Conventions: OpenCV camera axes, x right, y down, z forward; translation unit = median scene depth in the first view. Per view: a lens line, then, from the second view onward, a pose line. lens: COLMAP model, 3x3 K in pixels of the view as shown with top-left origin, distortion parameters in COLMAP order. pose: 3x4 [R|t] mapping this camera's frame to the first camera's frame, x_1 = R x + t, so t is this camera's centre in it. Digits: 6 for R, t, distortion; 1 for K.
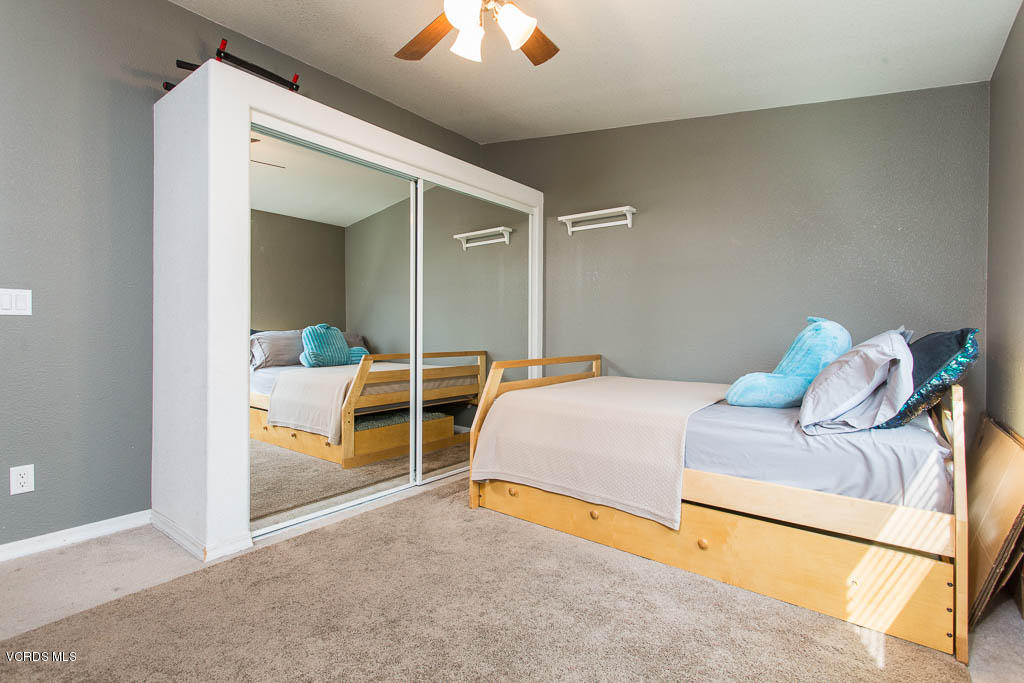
lens RADIAL K [[487.8, 0, 507.5], [0, 487.8, 338.7], [0, 0, 1]] dist [0.000940, 0.002150]
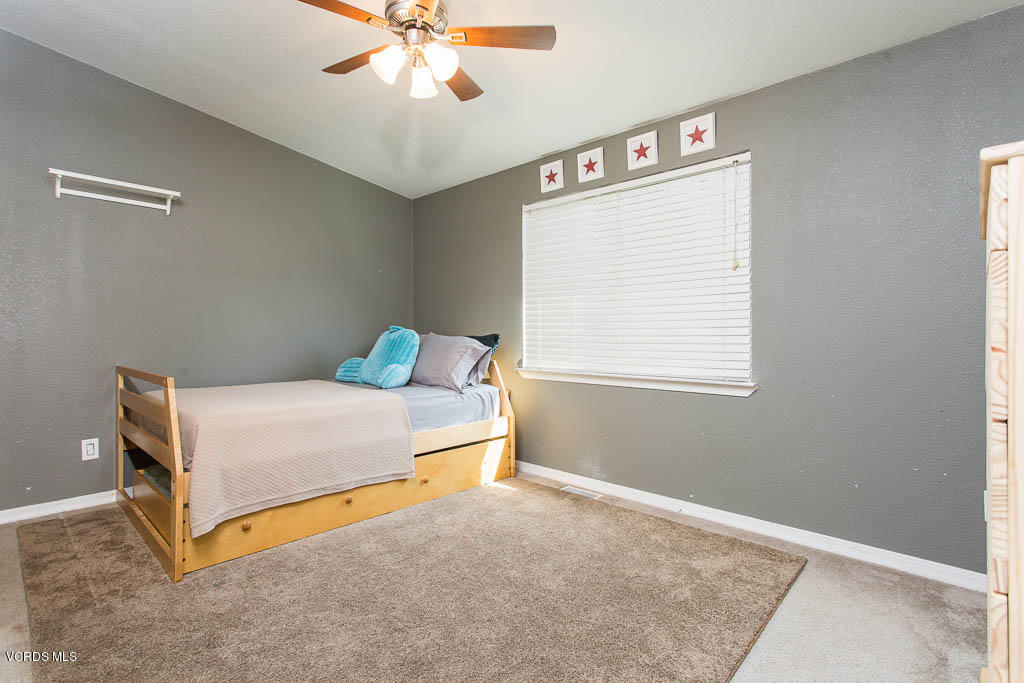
lens RADIAL K [[487.8, 0, 507.4], [0, 487.8, 340.8], [0, 0, 1]] dist [0.000940, 0.002150]
pose [[0.048246, 0.005131, 0.998822, -0.974906], [0.015973, 0.999855, -0.005908, 0.012431], [-0.998708, 0.016240, 0.048157, 0.618277]]
